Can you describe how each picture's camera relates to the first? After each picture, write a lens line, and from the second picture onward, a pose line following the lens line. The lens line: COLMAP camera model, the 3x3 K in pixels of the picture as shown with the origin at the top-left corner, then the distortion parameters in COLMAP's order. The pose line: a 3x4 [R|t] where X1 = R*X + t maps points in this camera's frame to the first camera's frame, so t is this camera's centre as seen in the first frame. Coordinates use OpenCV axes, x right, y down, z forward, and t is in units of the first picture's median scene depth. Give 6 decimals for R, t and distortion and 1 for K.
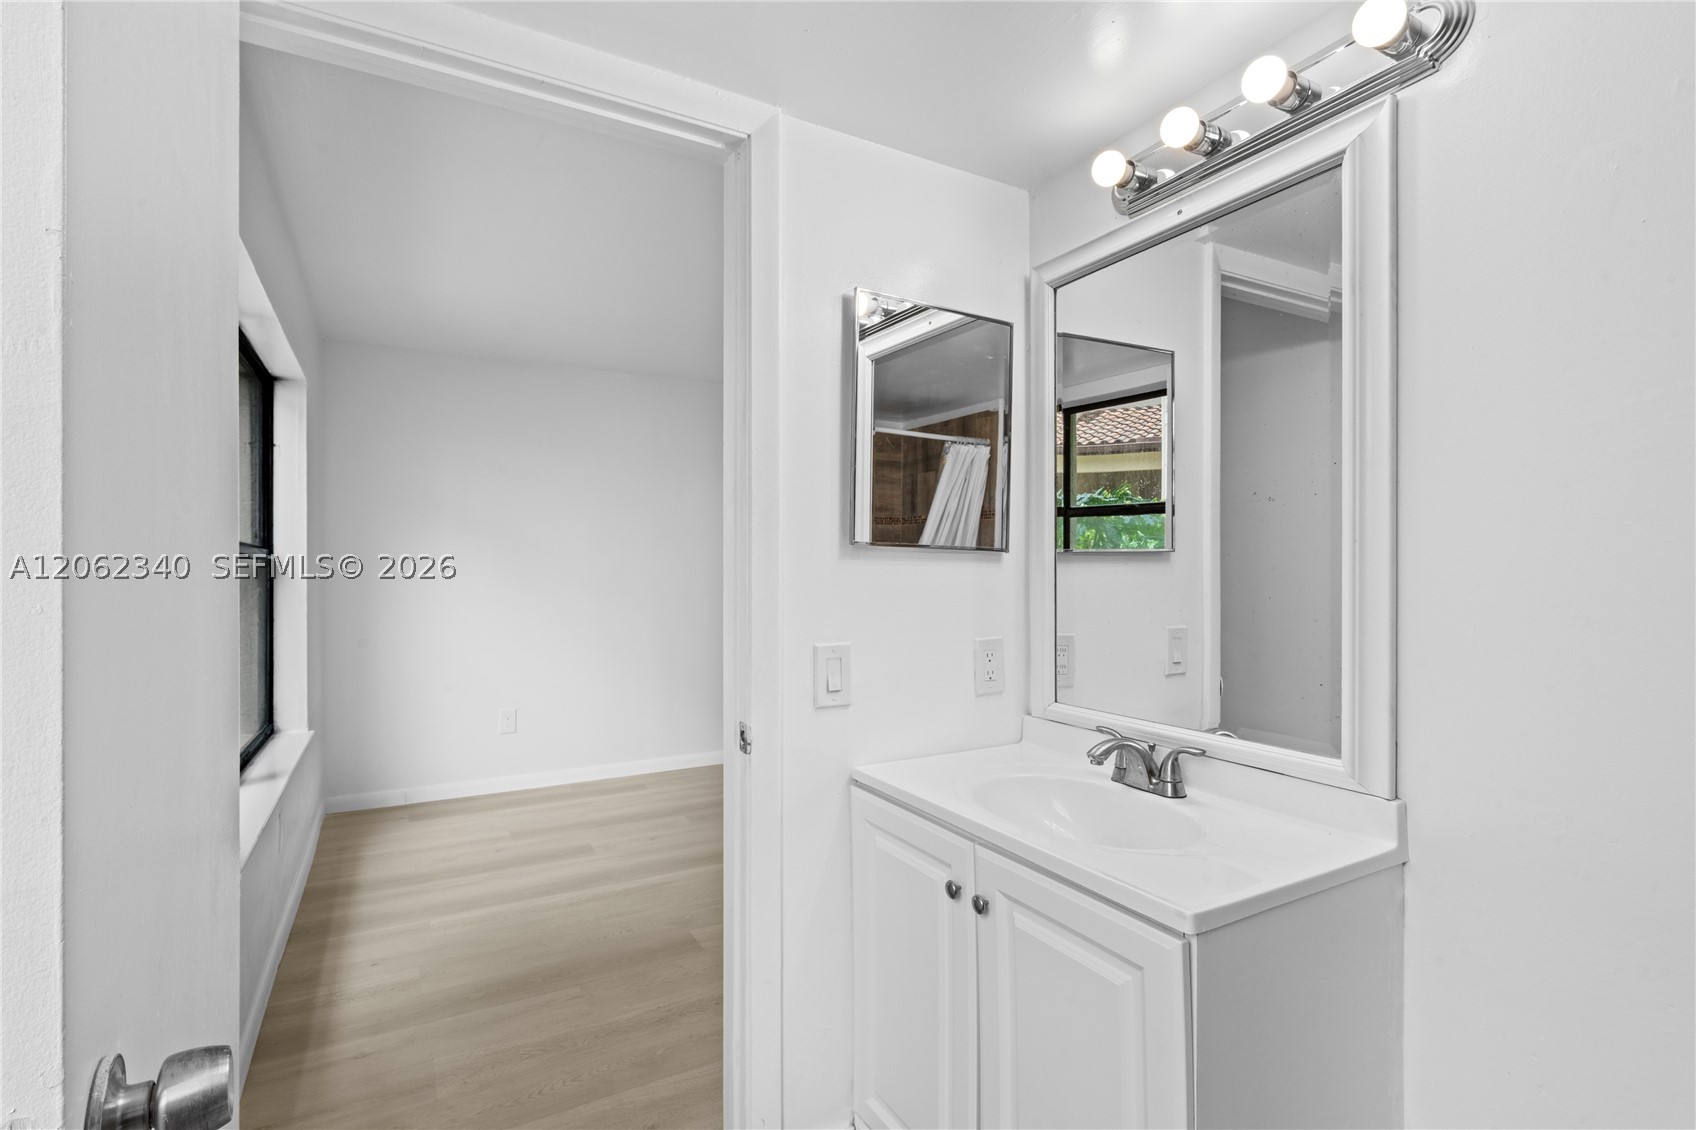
lens RADIAL K [[774.9, 0, 821.6], [0, 774.9, 551.7], [0, 0, 1]] dist [-0.000552, 0.000157]
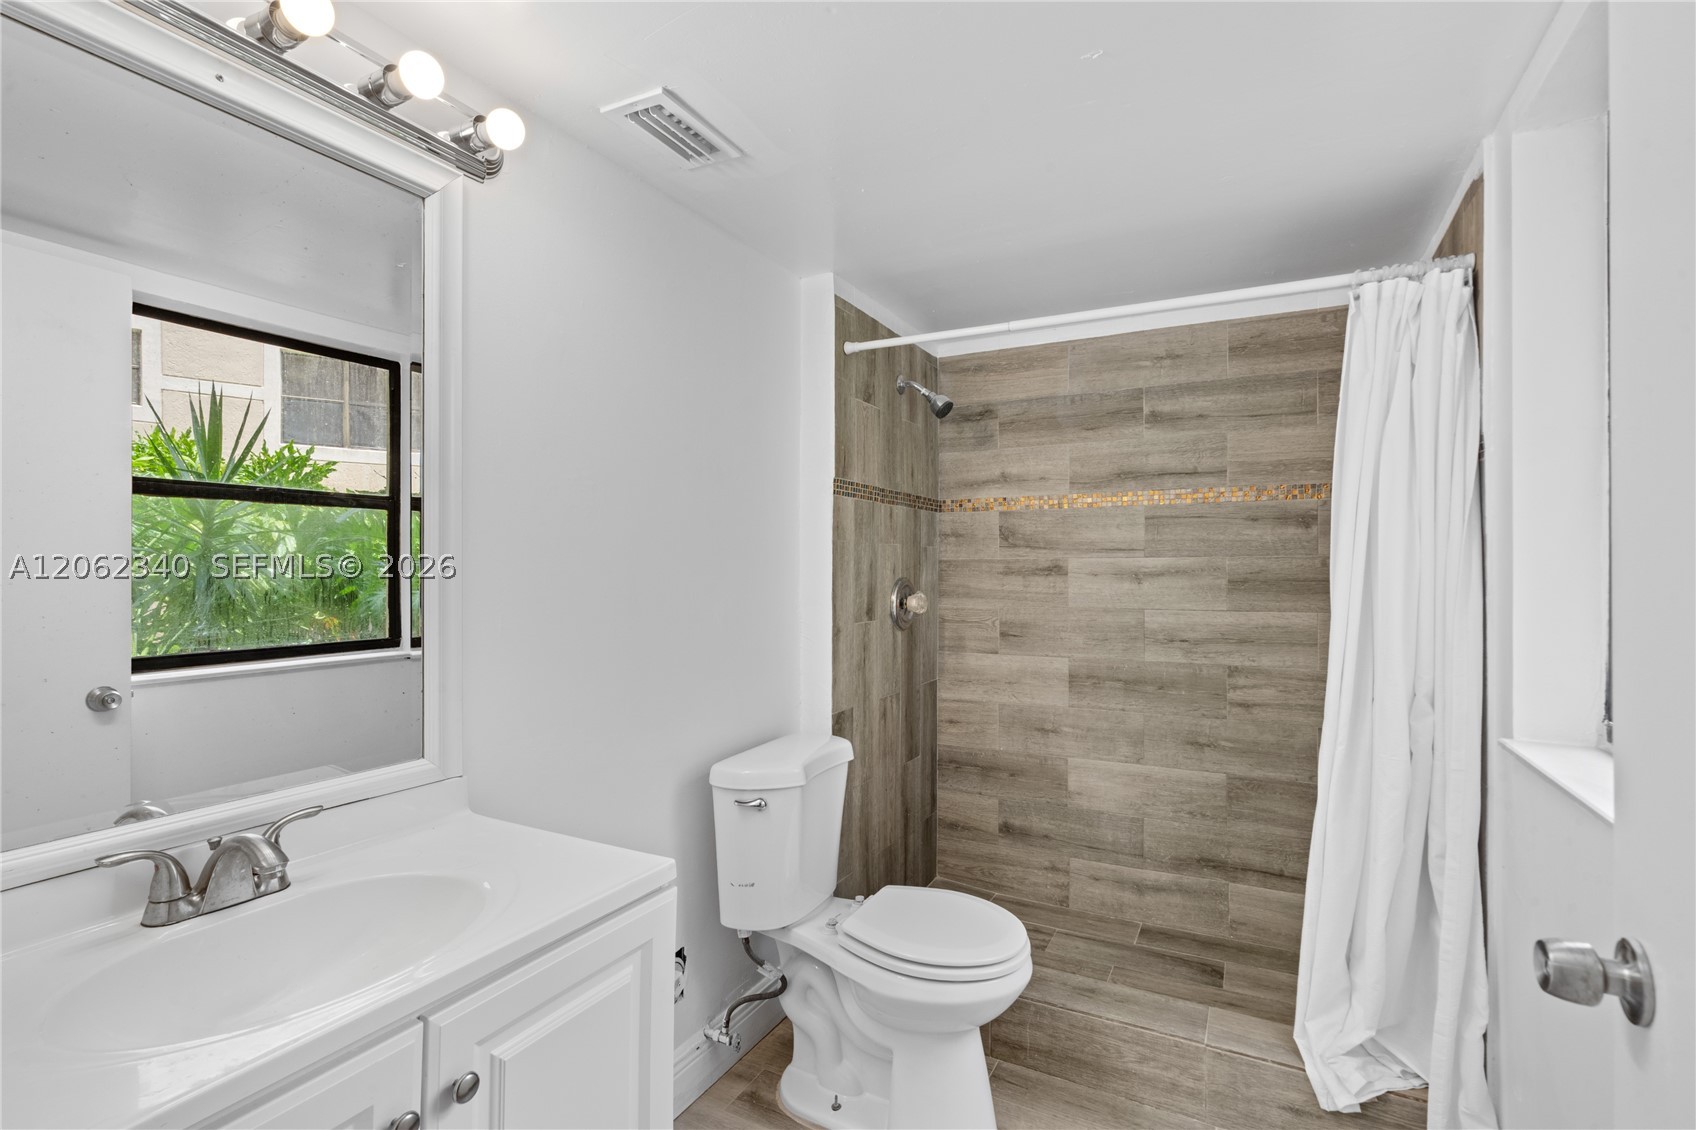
lens RADIAL K [[774.9, 0, 821.6], [0, 774.9, 551.7], [0, 0, 1]] dist [-0.000552, 0.000157]
pose [[-0.522720, 0.016964, 0.852336, -0.564304], [-0.025246, 0.999055, -0.035368, 0.010301], [-0.852130, -0.040005, -0.521798, 1.168025]]
